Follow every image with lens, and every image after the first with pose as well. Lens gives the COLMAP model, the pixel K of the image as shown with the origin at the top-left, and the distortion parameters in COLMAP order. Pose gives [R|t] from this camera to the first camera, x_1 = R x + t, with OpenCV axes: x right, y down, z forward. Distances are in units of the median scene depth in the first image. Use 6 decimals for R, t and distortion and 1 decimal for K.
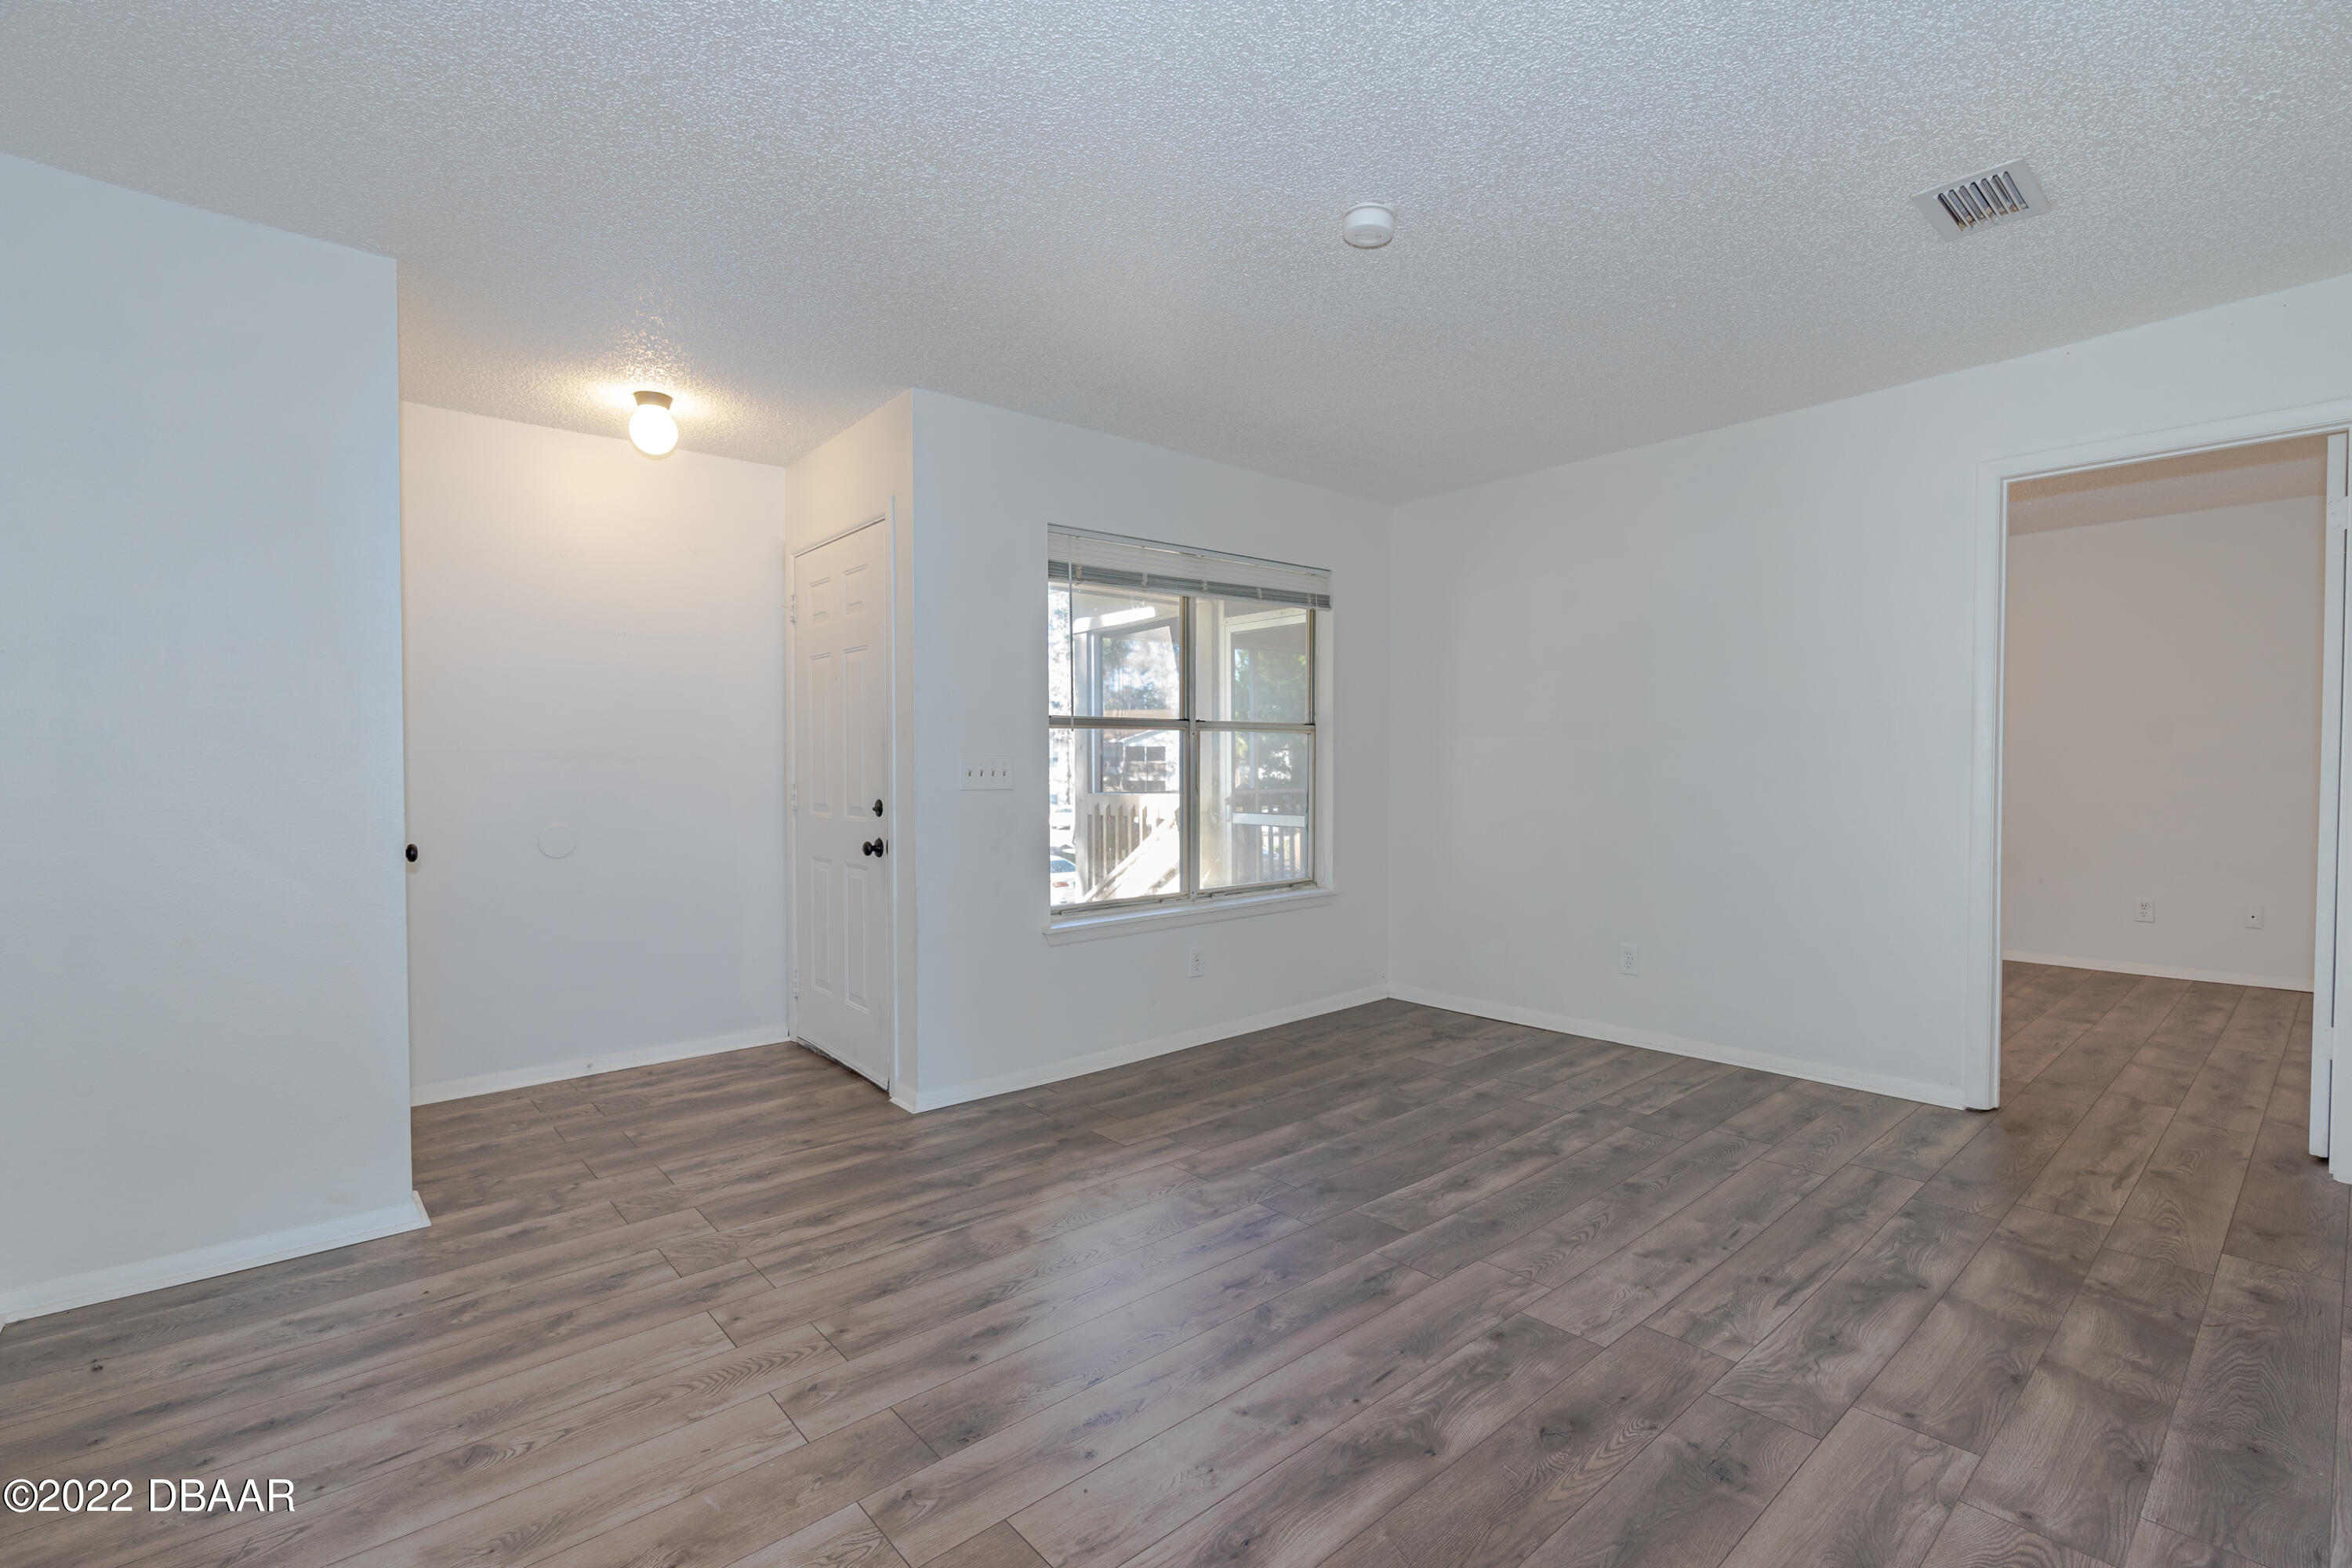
lens RADIAL K [[1075.7, 0, 1170.0], [0, 1075.7, 790.2], [0, 0, 1]] dist [-0.003551, 0.000613]
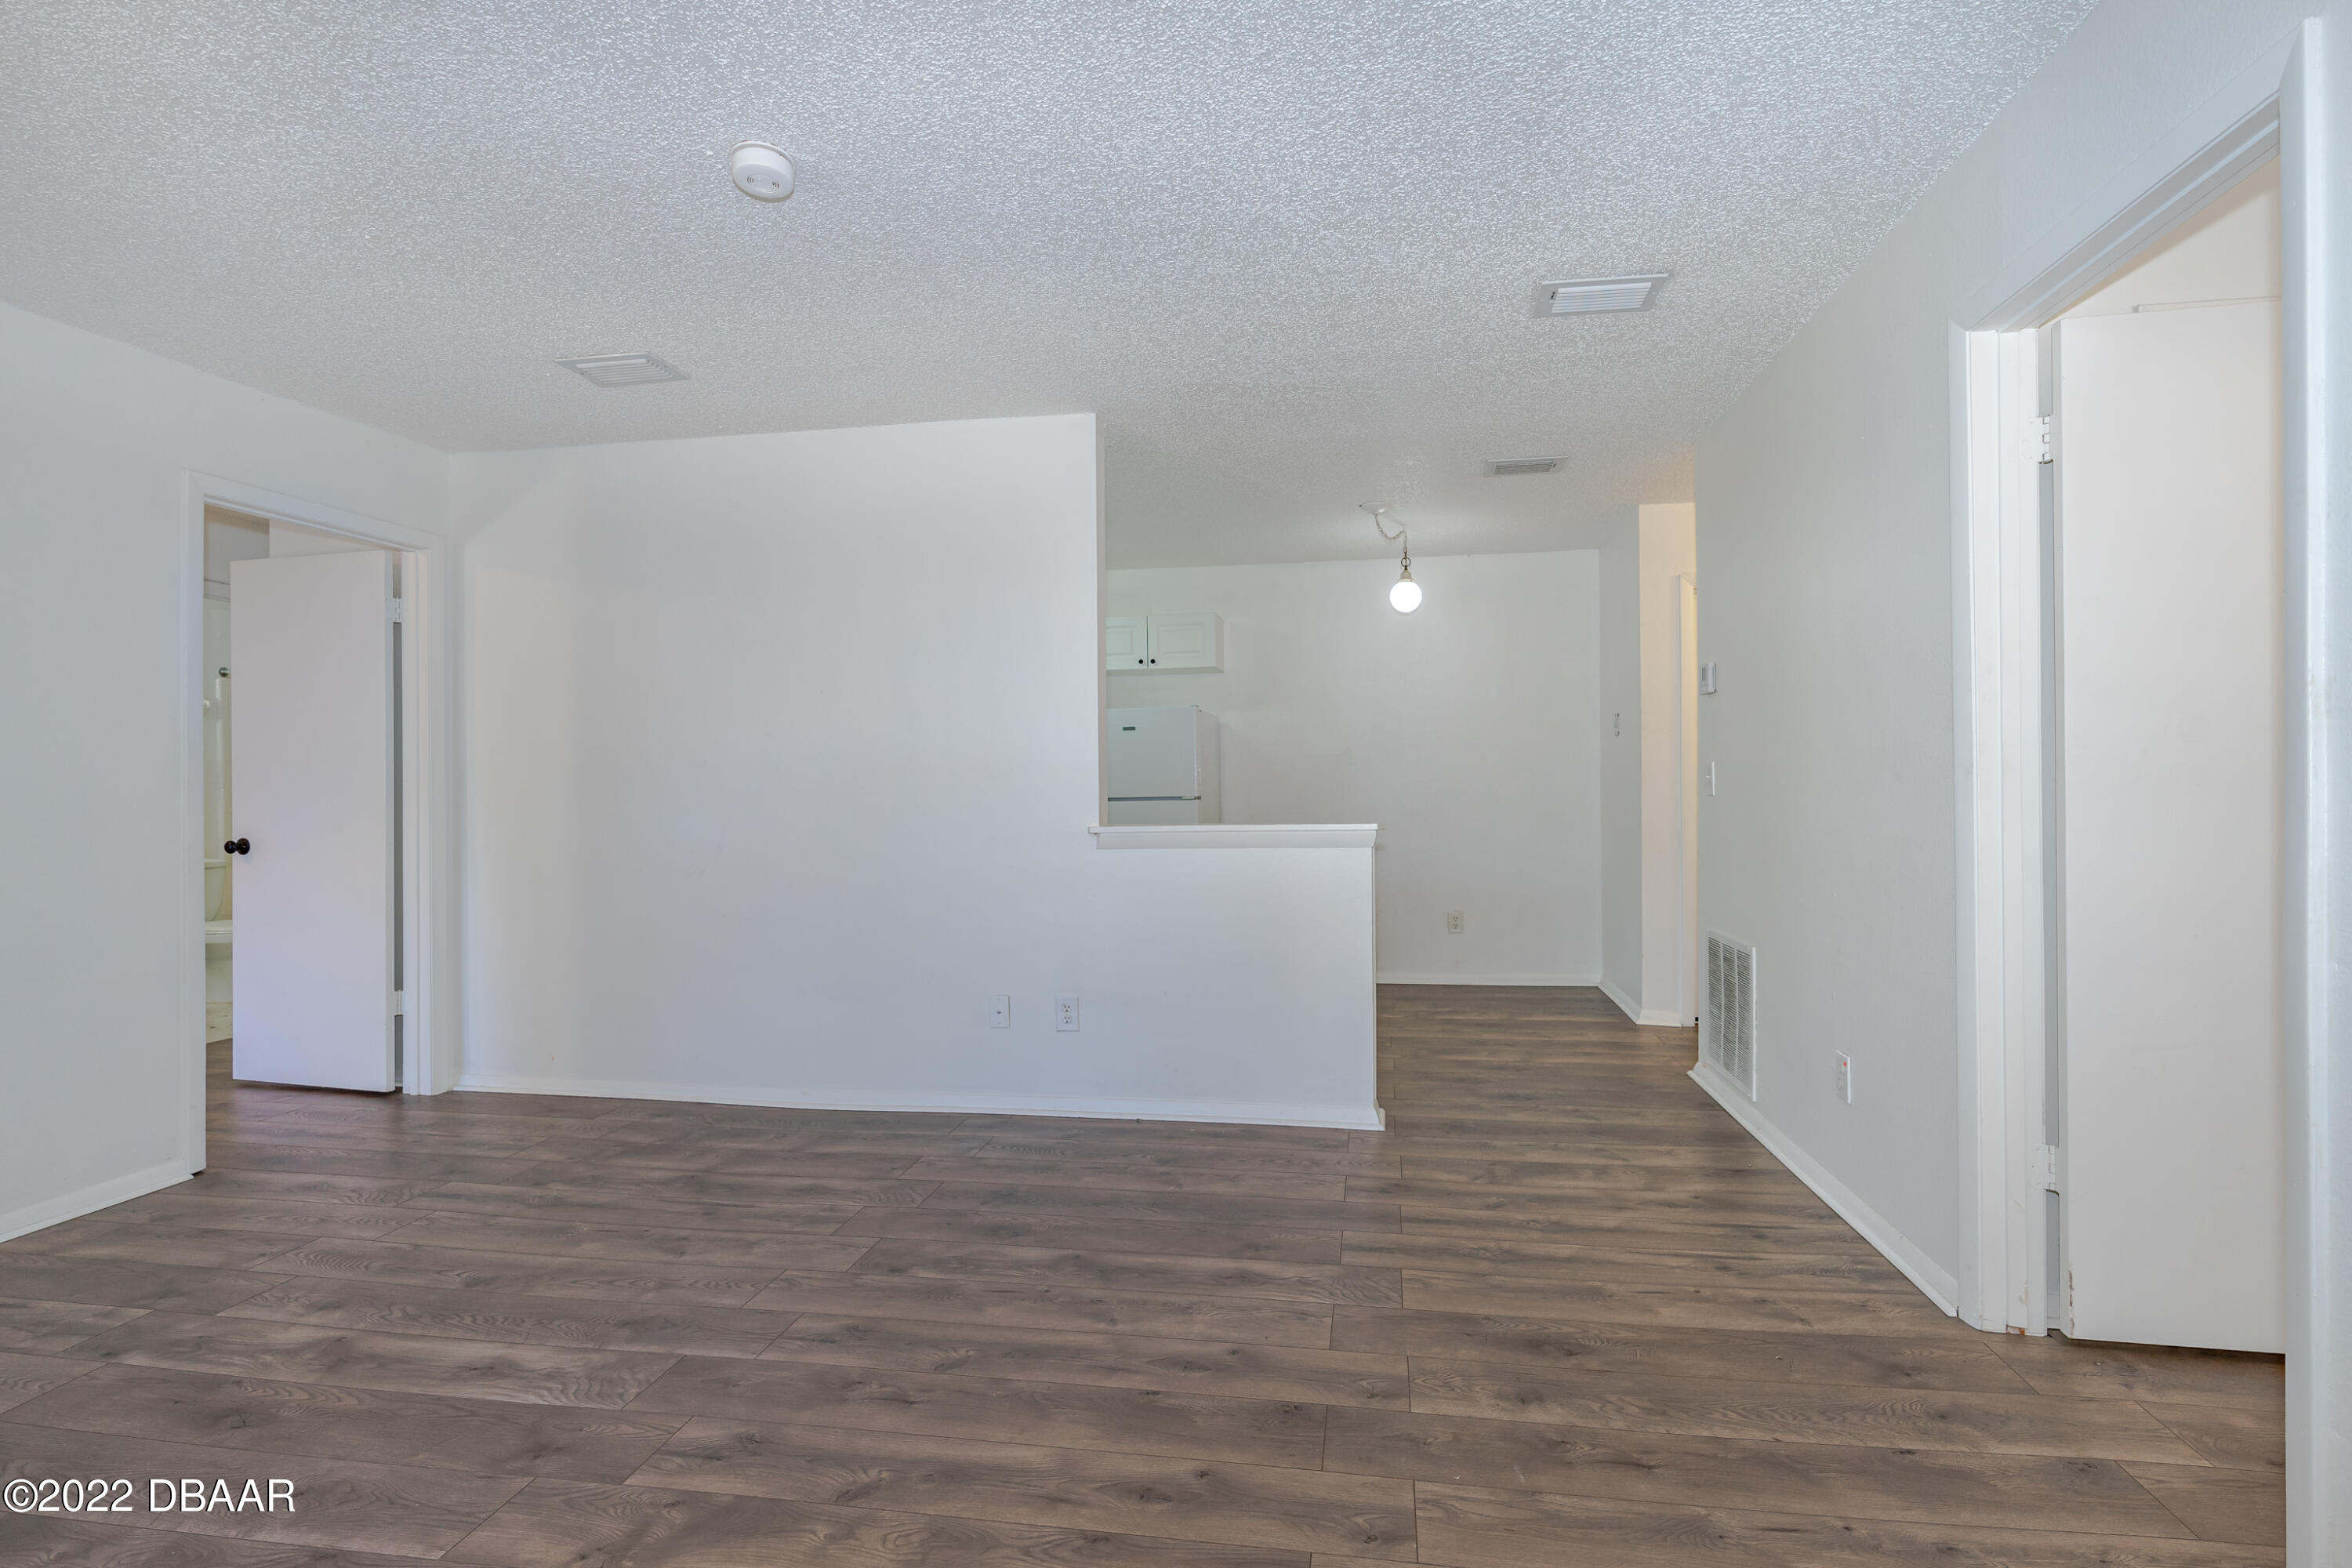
lens RADIAL K [[1067.4, 0, 1212.6], [0, 1067.4, 795.1], [0, 0, 1]] dist [-0.002306, 0.000403]
pose [[-0.656137, 0.006694, 0.754612, -0.721922], [0.031658, 0.999324, 0.018663, -0.019109], [-0.753977, 0.036135, -0.655906, 1.334282]]
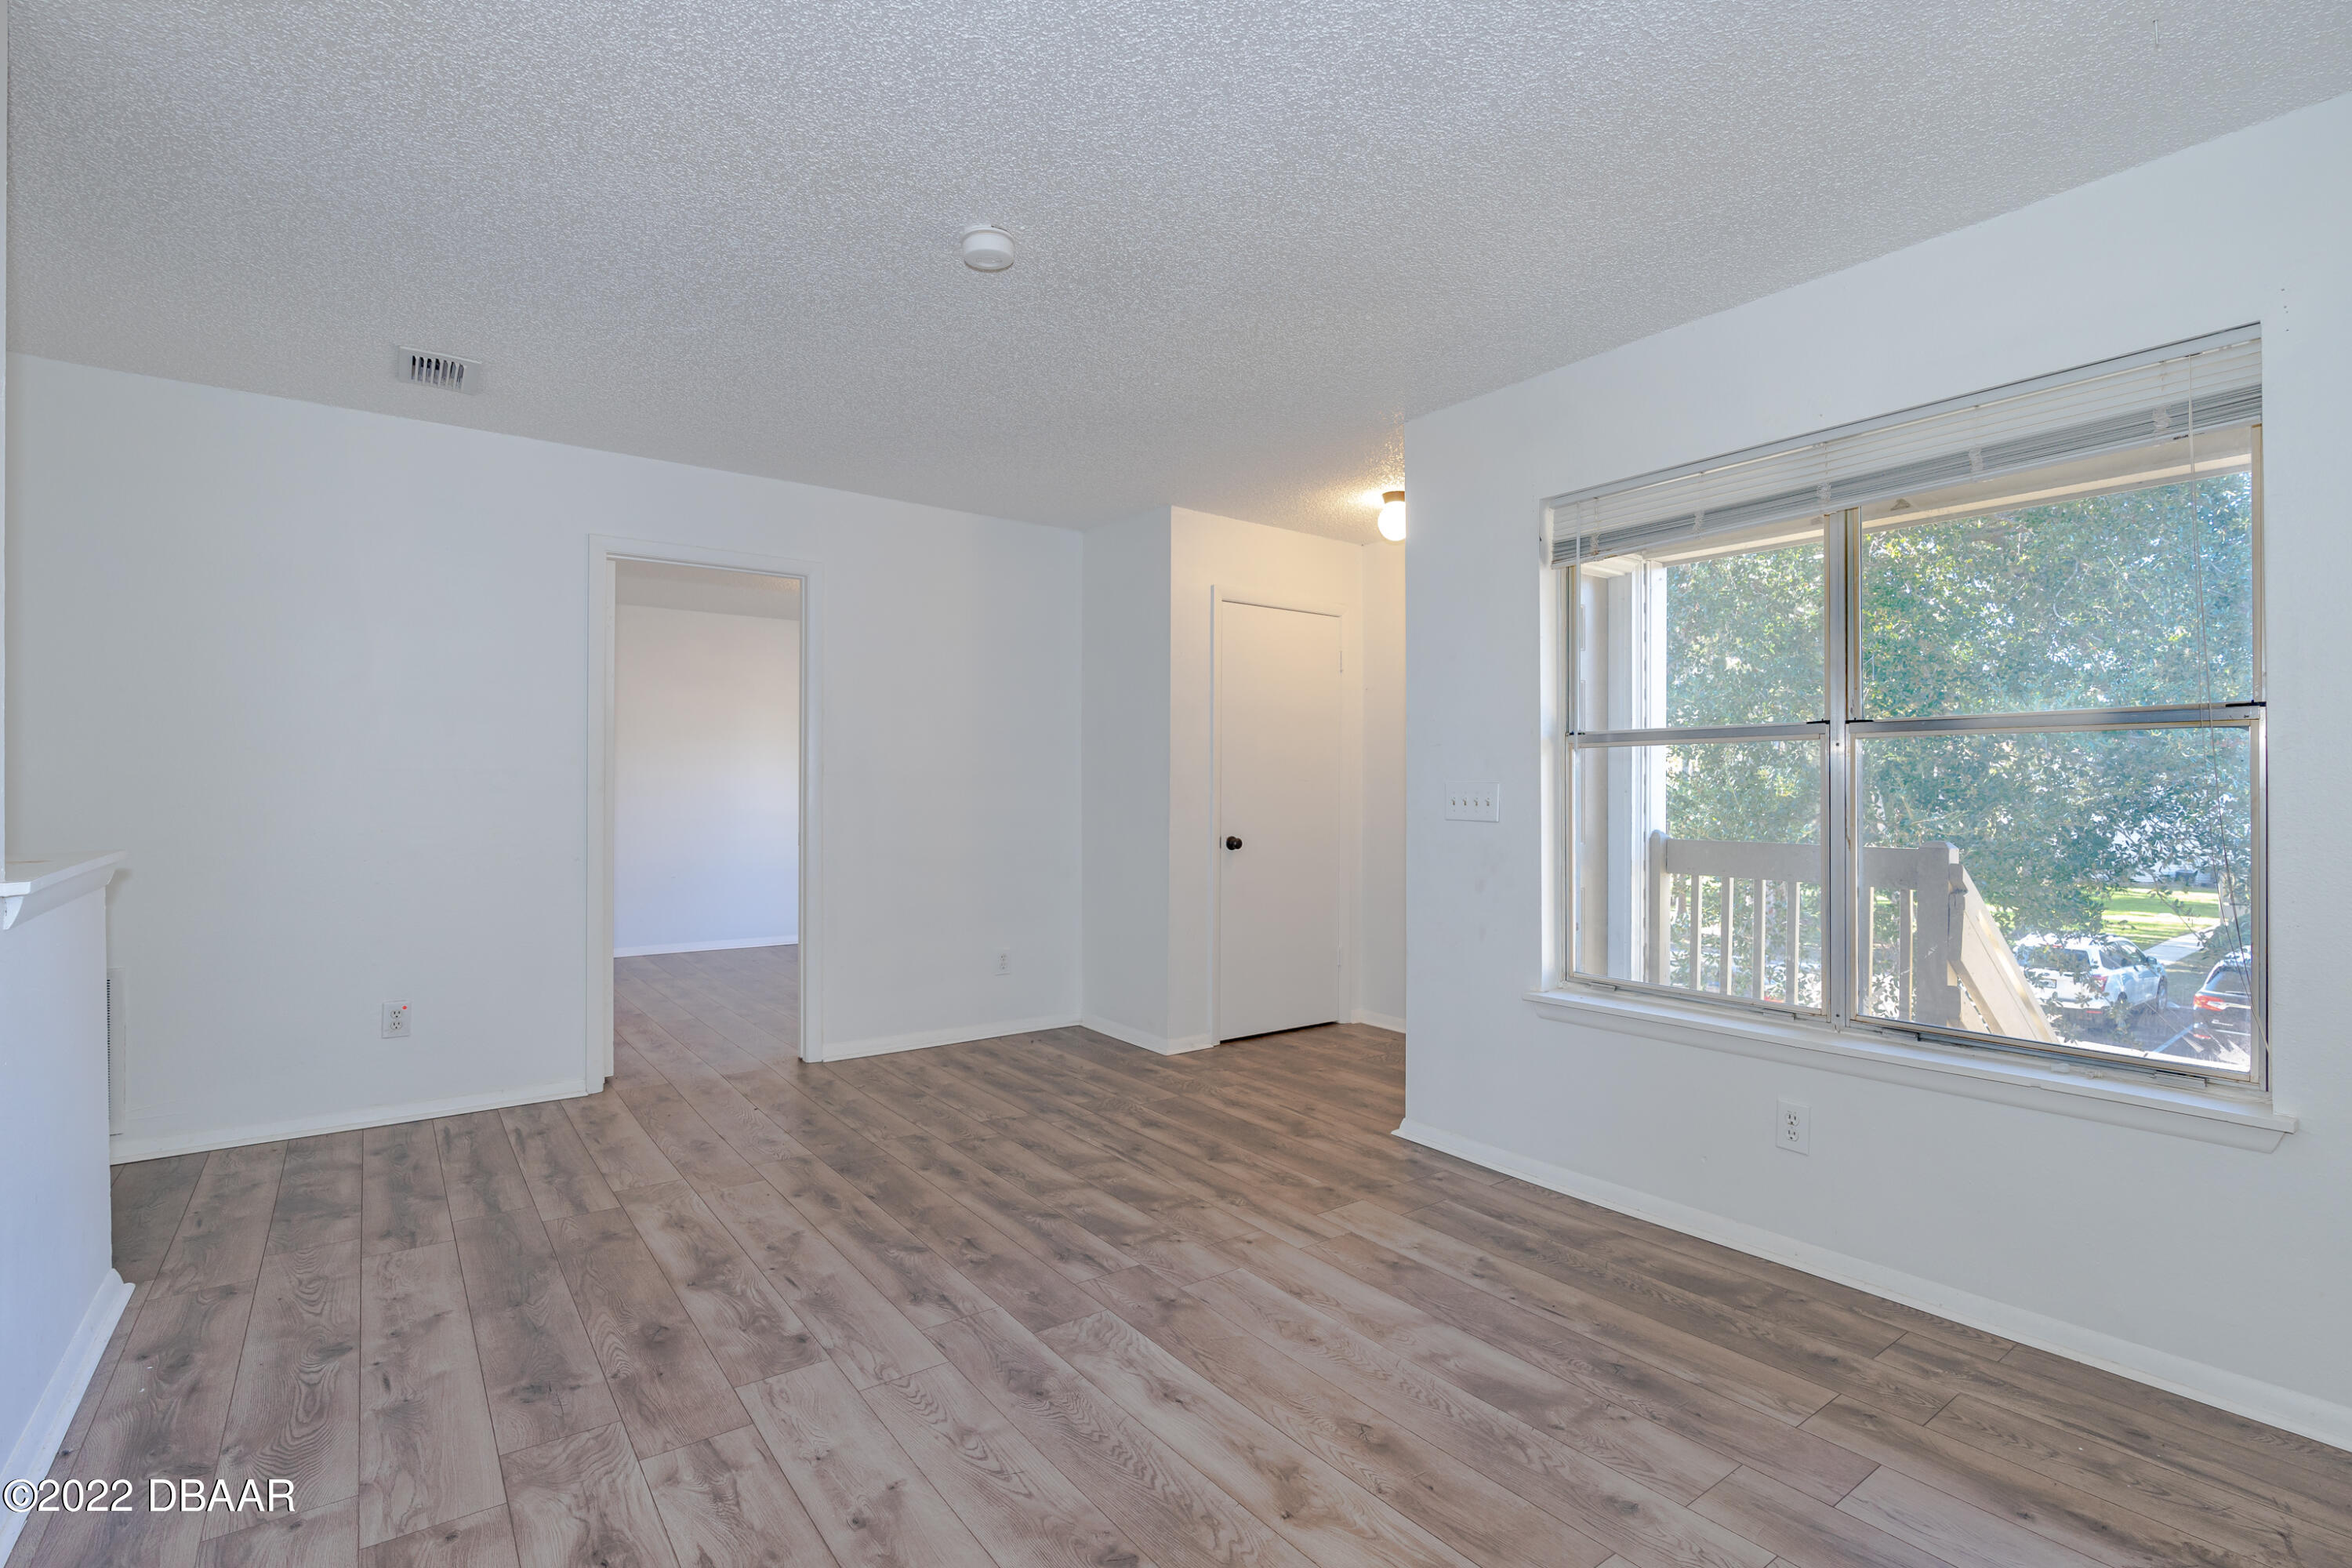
lens RADIAL K [[1075.7, 0, 1170.0], [0, 1075.7, 790.2], [0, 0, 1]] dist [-0.003551, 0.000613]
pose [[-0.079423, 0.001896, -0.996839, 1.185058], [-0.027282, 0.999619, 0.004075, -0.036197], [0.996468, 0.027519, -0.079341, 1.281390]]
